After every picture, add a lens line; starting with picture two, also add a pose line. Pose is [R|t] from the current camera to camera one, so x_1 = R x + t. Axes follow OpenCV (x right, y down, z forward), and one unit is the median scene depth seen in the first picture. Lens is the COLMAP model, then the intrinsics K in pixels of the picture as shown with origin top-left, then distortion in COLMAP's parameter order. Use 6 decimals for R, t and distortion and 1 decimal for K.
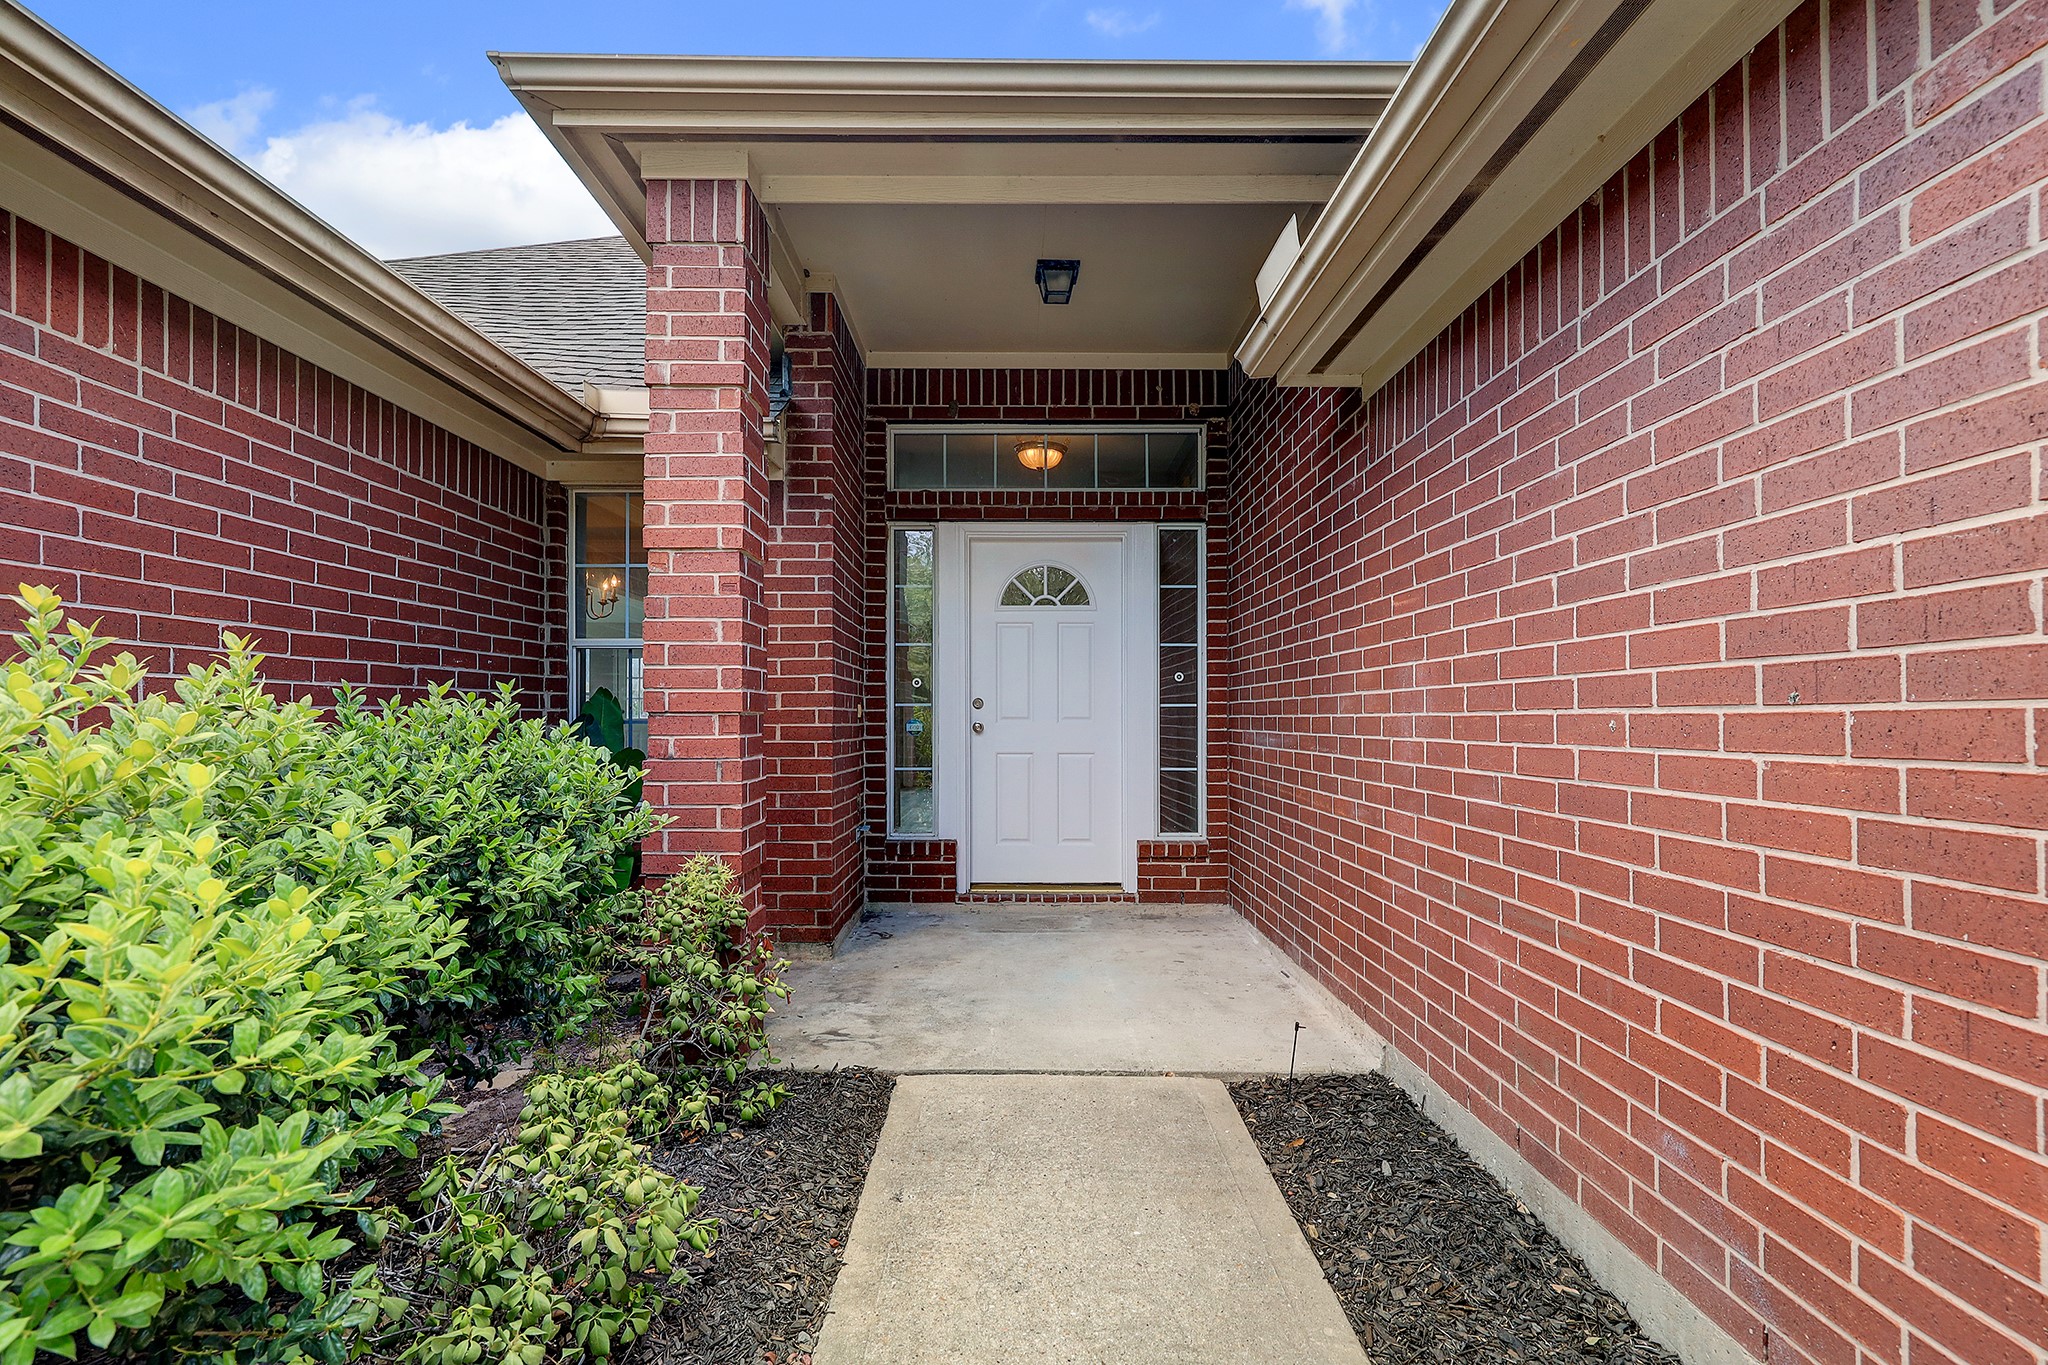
lens RADIAL K [[945.2, 0, 1022.6], [0, 945.2, 691.0], [0, 0, 1]] dist [-0.000015, 0.000000]
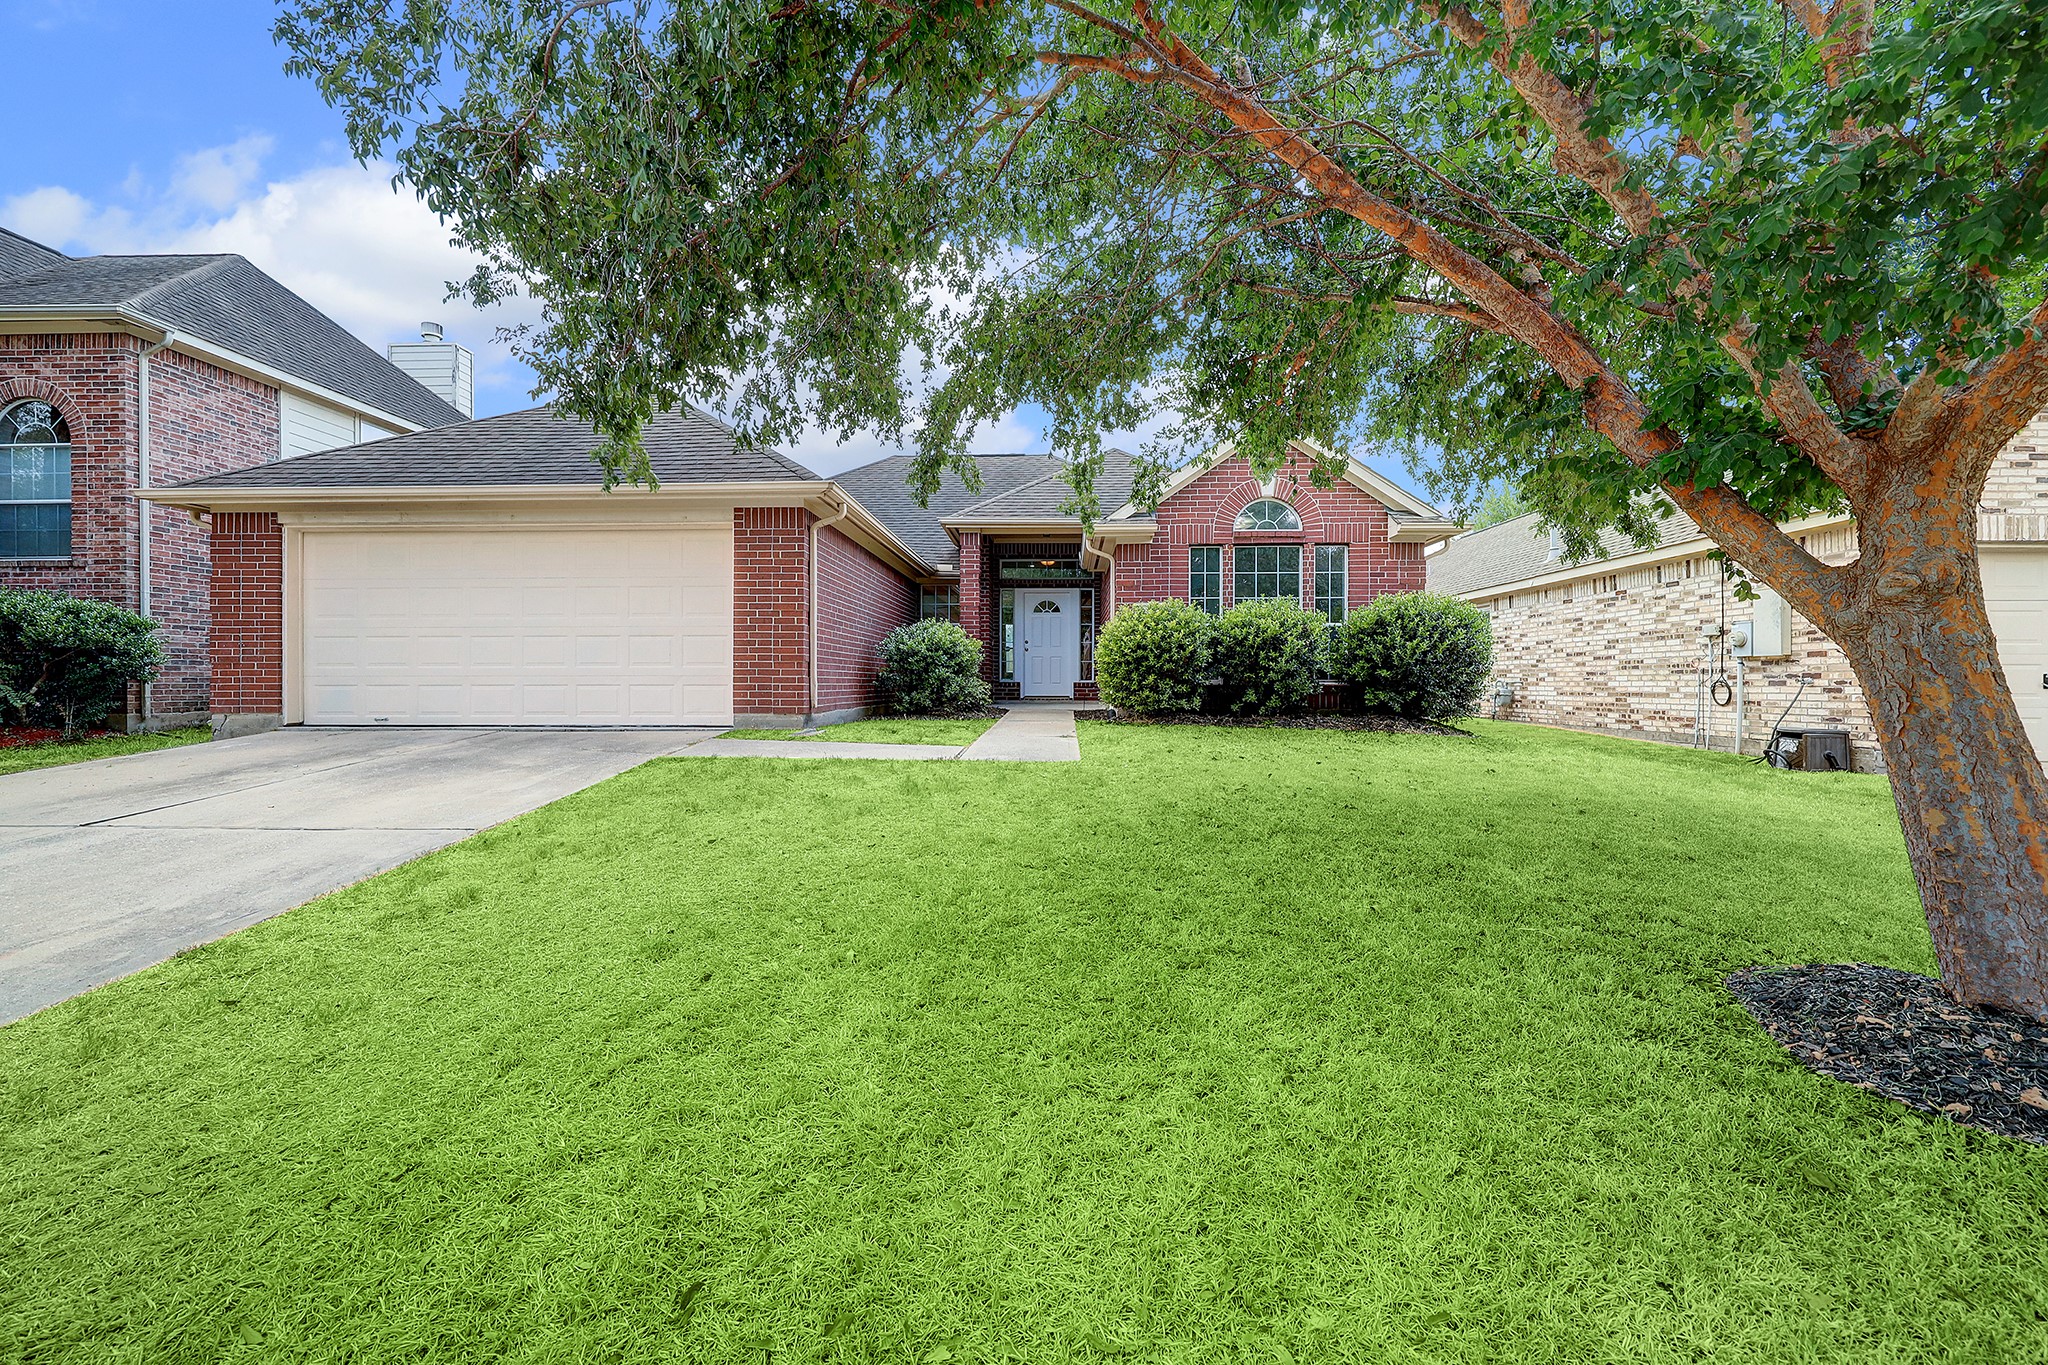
lens RADIAL K [[856.4, 0, 1024.6], [0, 856.4, 681.1], [0, 0, 1]] dist [0.007655, 0.000591]
pose [[0.998620, -0.001871, -0.052481, 0.106407], [0.002564, 0.999910, 0.013133, 0.111631], [0.052452, -0.013249, 0.998536, -2.040836]]
